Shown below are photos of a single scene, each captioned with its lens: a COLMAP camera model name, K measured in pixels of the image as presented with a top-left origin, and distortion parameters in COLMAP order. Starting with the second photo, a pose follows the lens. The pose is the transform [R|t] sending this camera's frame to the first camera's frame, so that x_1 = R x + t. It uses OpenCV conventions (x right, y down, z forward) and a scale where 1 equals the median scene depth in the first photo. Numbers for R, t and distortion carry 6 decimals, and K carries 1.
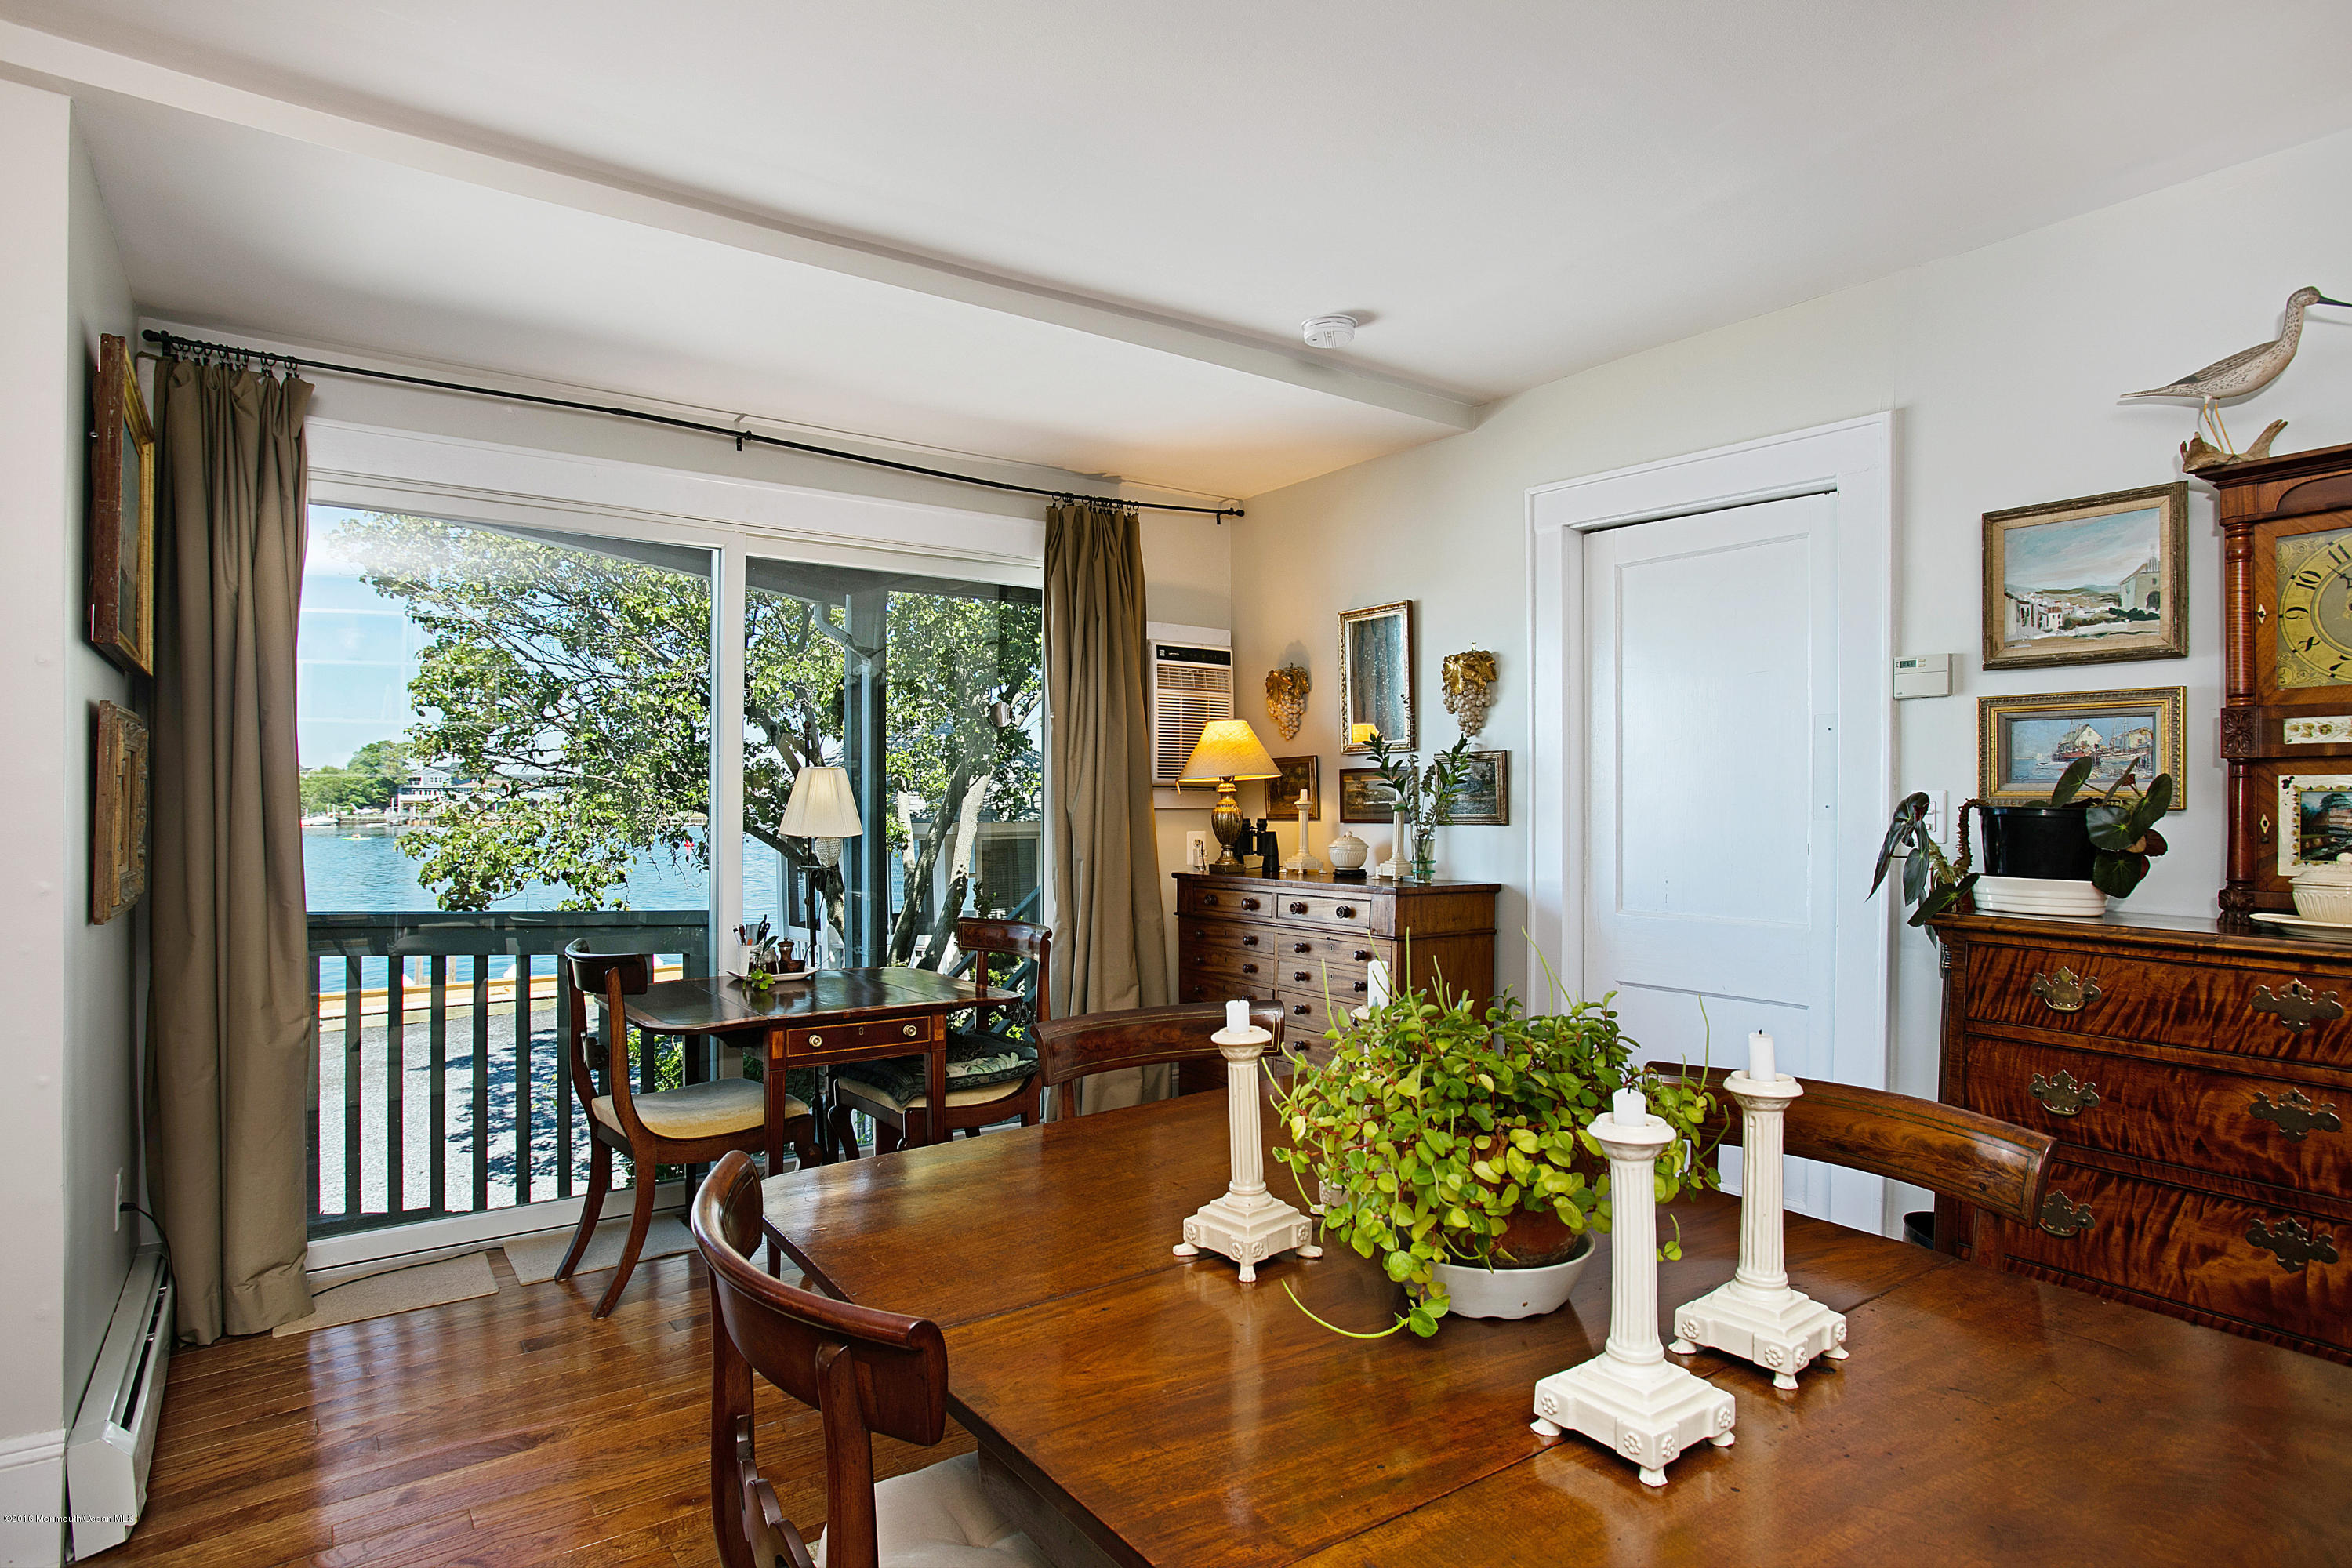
lens RADIAL K [[1278.3, 0, 1140.0], [0, 1278.3, 807.6], [0, 0, 1]] dist [-0.054903, 0.028765]
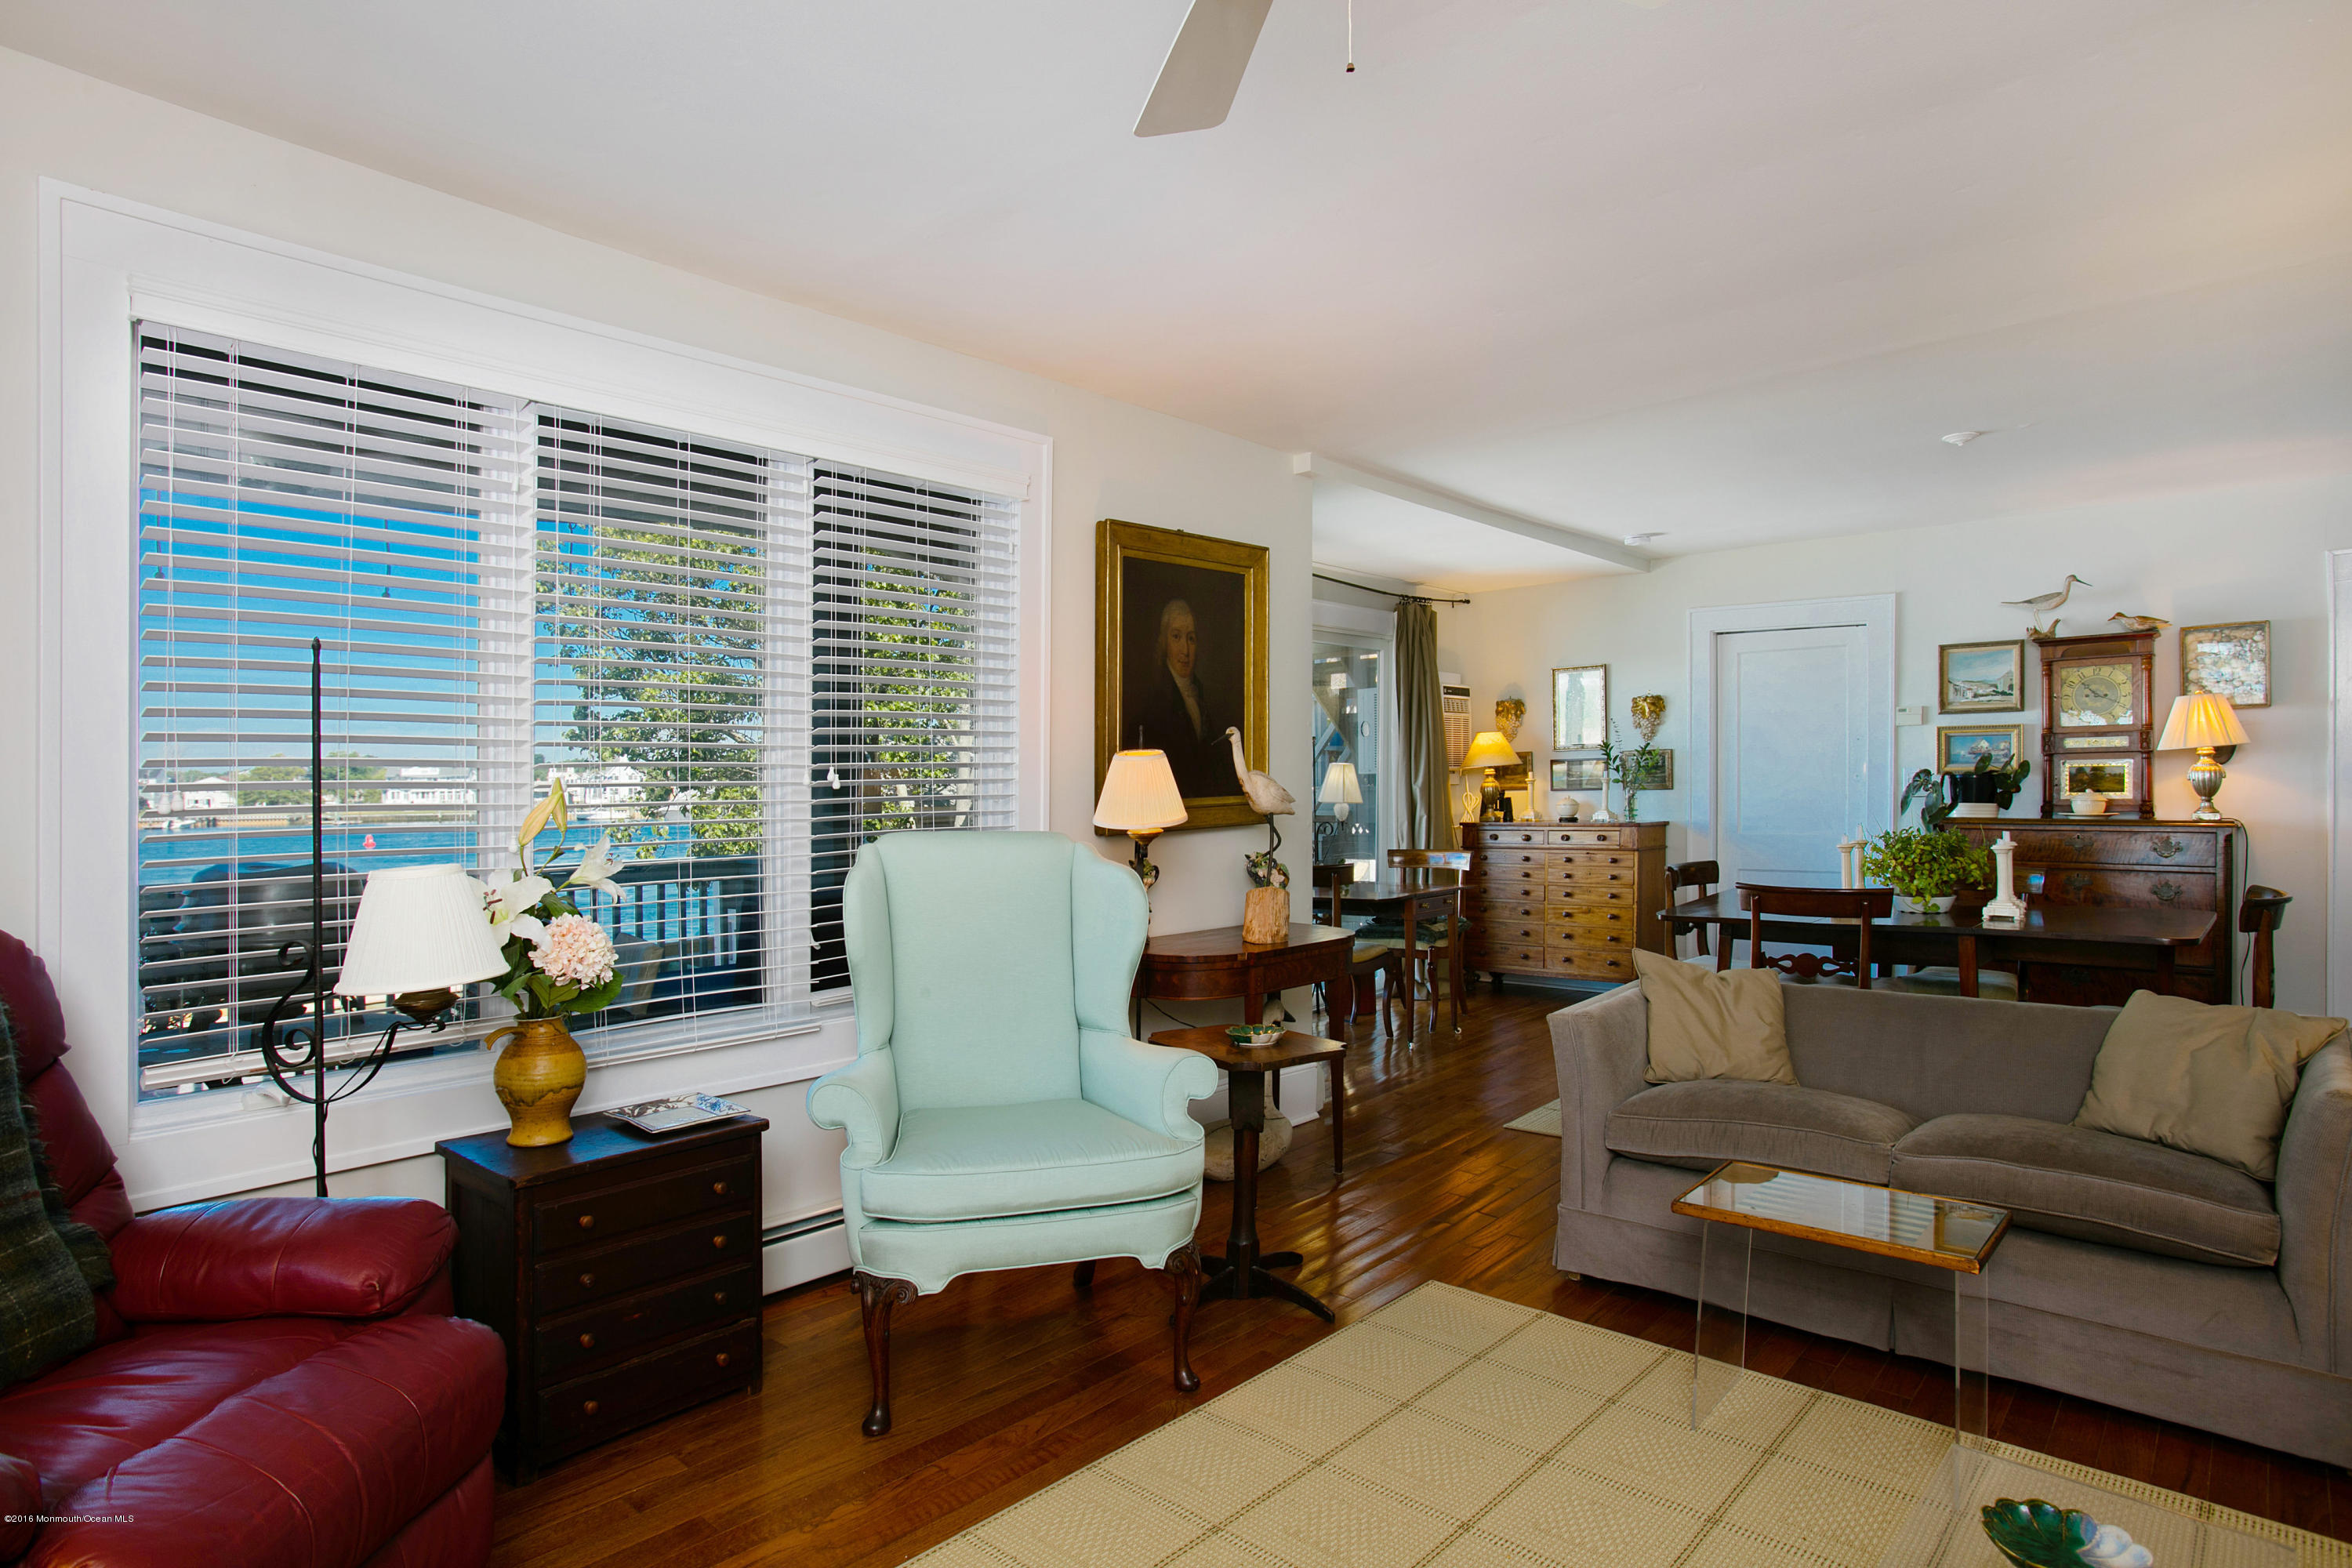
lens RADIAL K [[1238.6, 0, 1255.1], [0, 1238.6, 798.5], [0, 0, 1]] dist [-0.002627, -0.000301]
pose [[0.966675, -0.019390, 0.255270, -0.772652], [0.017972, 0.999807, 0.007886, 0.002001], [-0.255373, -0.003035, 0.966838, -0.597768]]
